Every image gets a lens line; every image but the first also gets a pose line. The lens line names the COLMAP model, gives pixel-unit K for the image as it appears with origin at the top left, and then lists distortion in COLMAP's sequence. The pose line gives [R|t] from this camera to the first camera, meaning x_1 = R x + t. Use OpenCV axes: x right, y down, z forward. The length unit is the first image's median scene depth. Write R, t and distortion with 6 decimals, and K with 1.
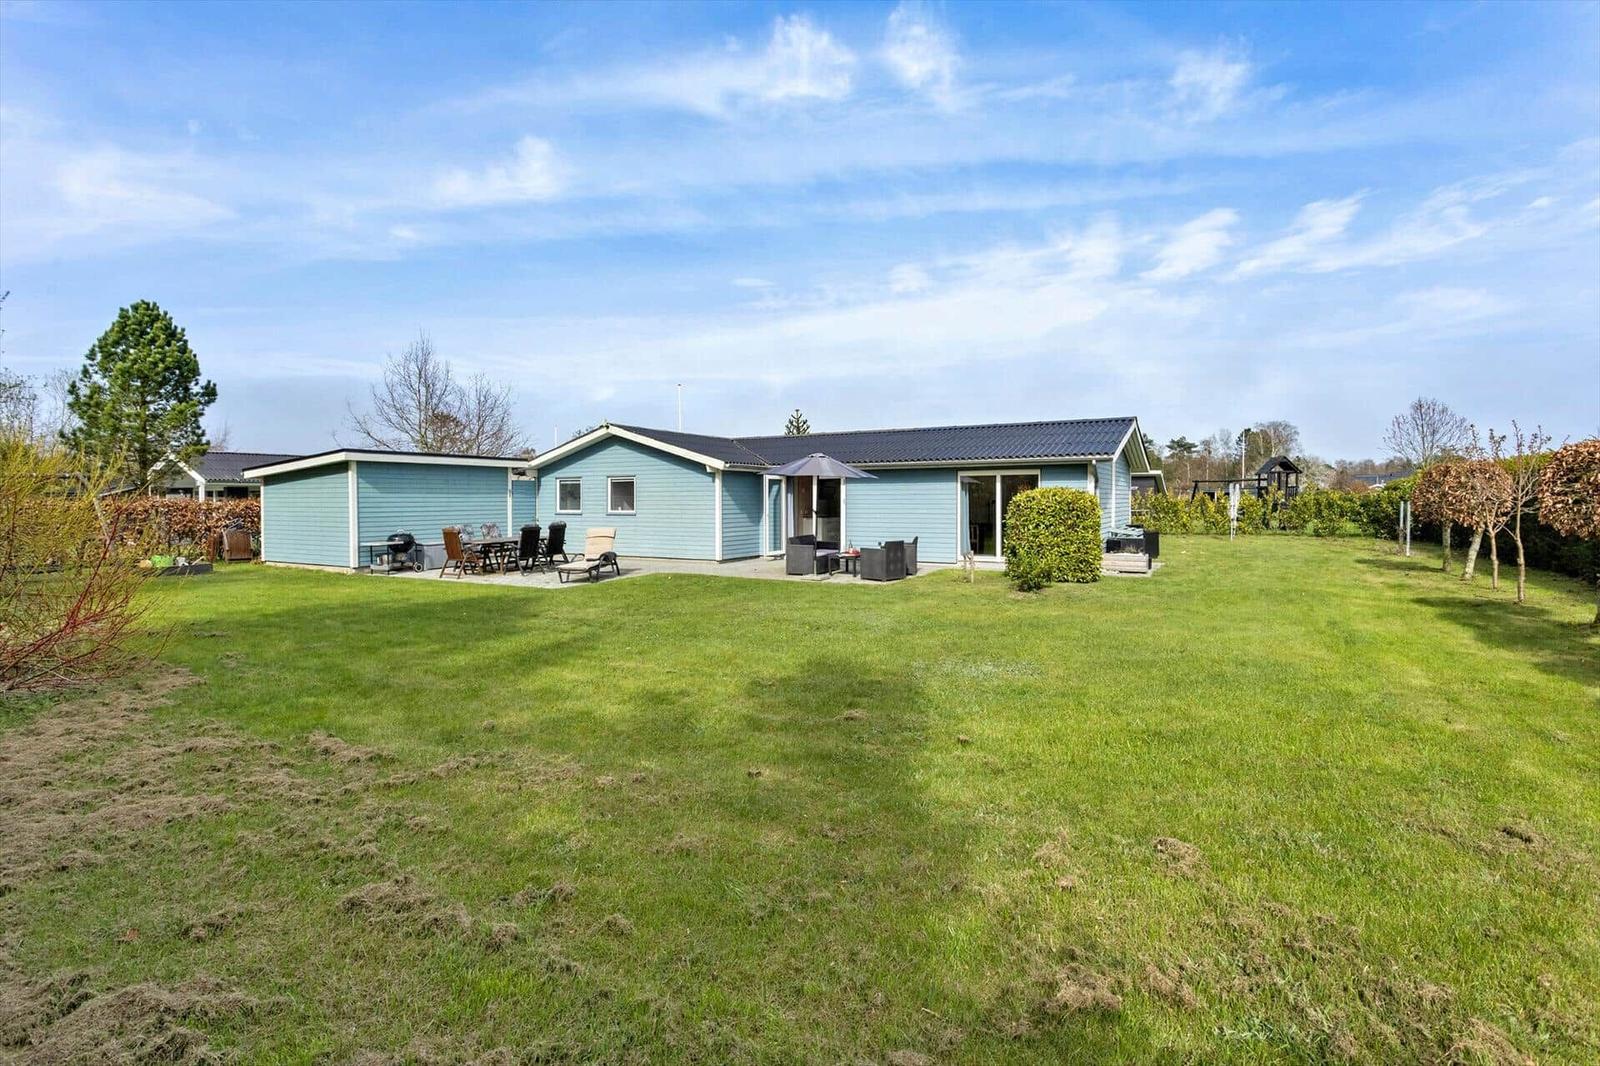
lens RADIAL K [[785.2, 0, 762.8], [0, 785.2, 521.5], [0, 0, 1]] dist [0.002343, 0.003127]
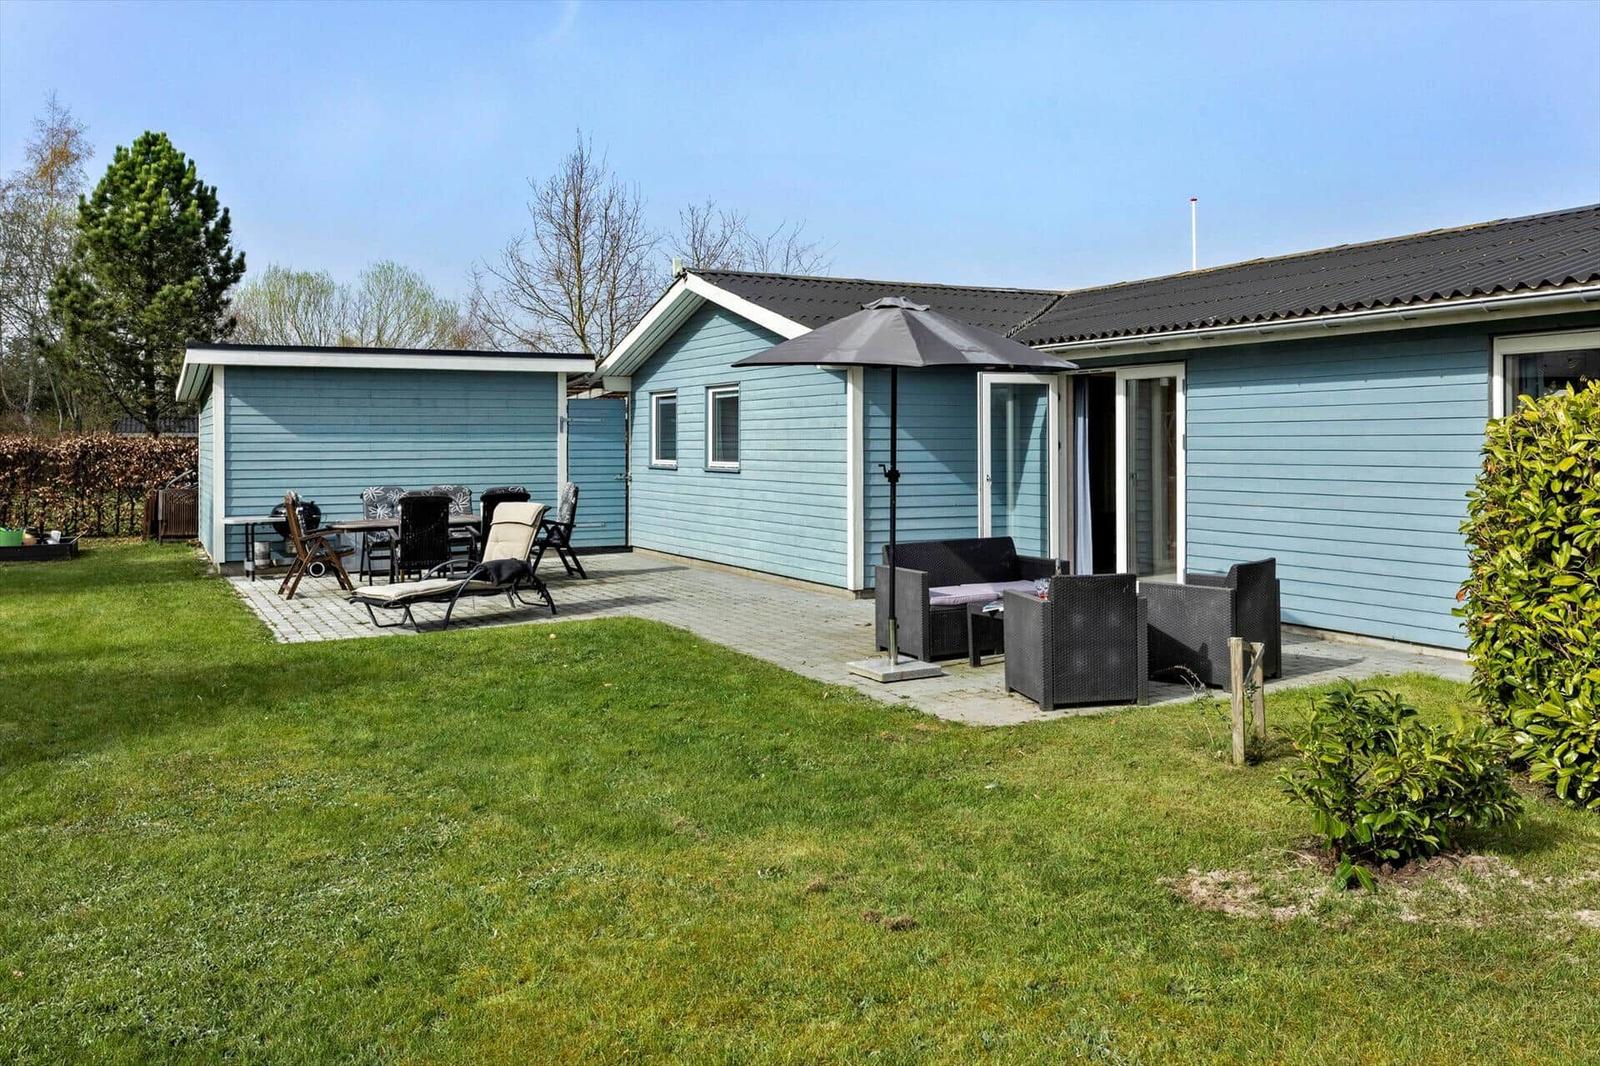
lens RADIAL K [[1328.6, 0, 778.9], [0, 1328.6, 453.2], [0, 0, 1]] dist [-0.010520, 0.006664]
pose [[0.836466, 0.005879, -0.547987, 0.268090], [-0.015816, 0.999785, -0.013416, -0.009779], [0.547790, 0.019889, 0.836379, 0.405274]]
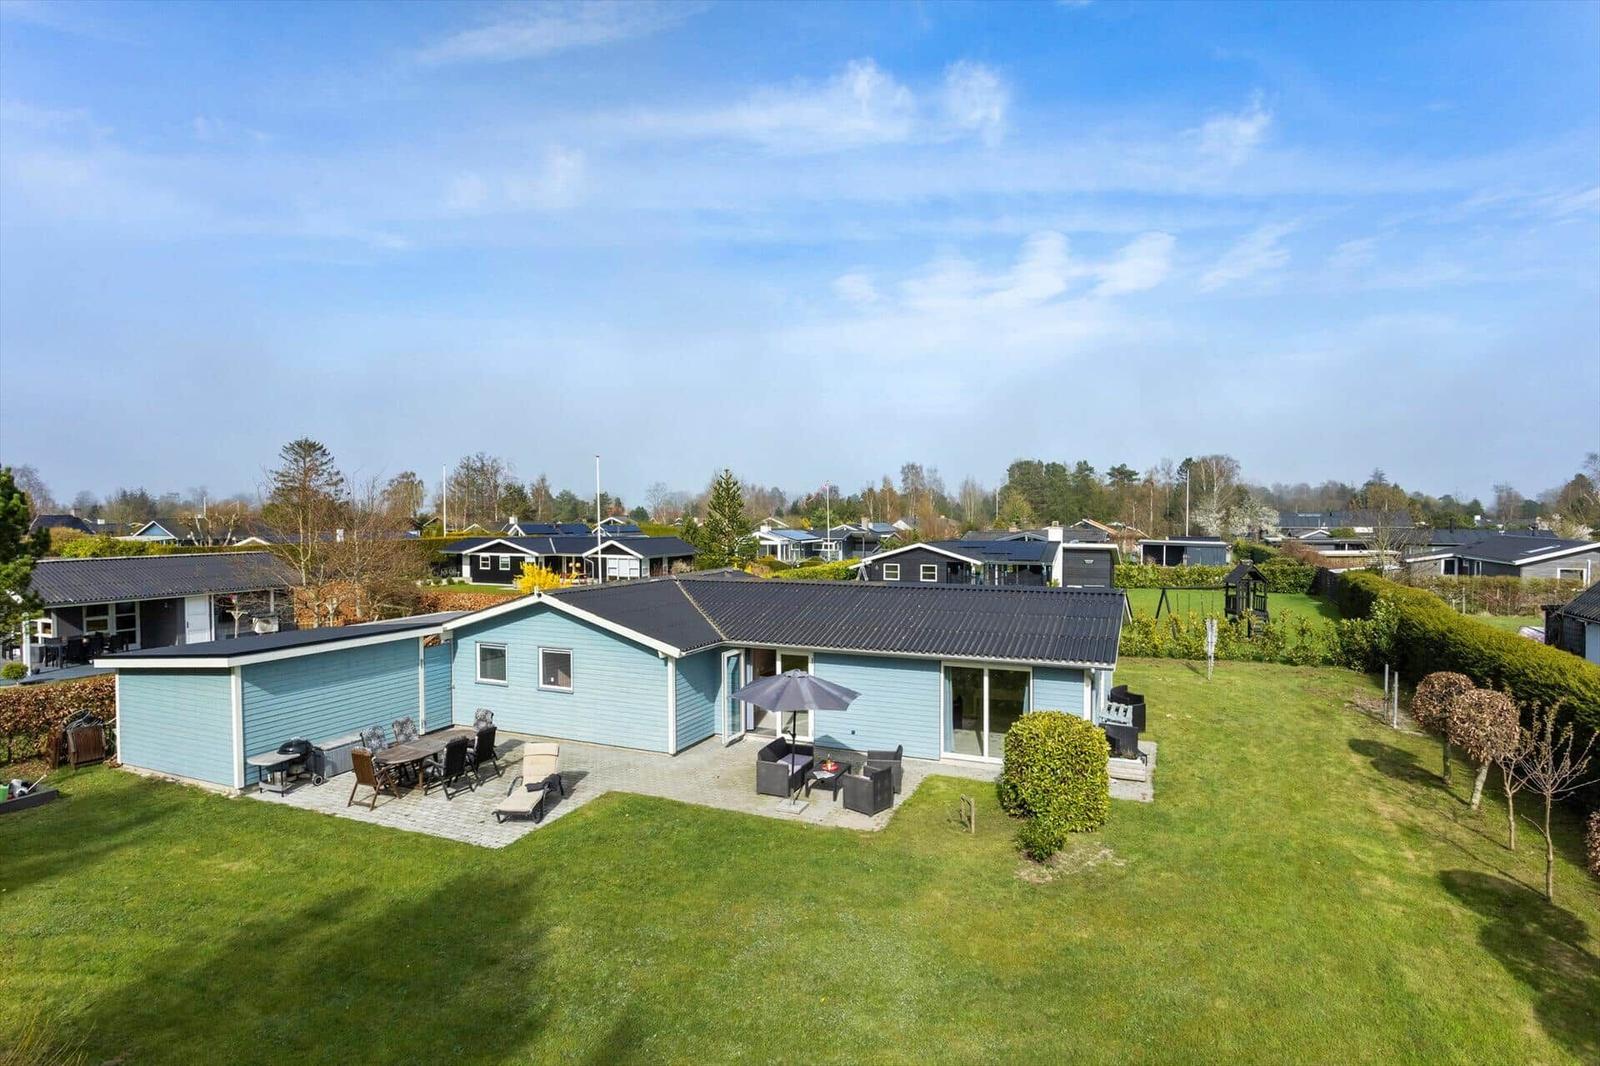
lens RADIAL K [[865.8, 0, 753.1], [0, 865.8, 535.1], [0, 0, 1]] dist [0.000690, 0.000531]
pose [[0.995369, -0.005774, 0.095958, -0.055661], [0.004854, 0.999940, 0.009817, -0.197466], [-0.096009, -0.009306, 0.995337, 0.027460]]
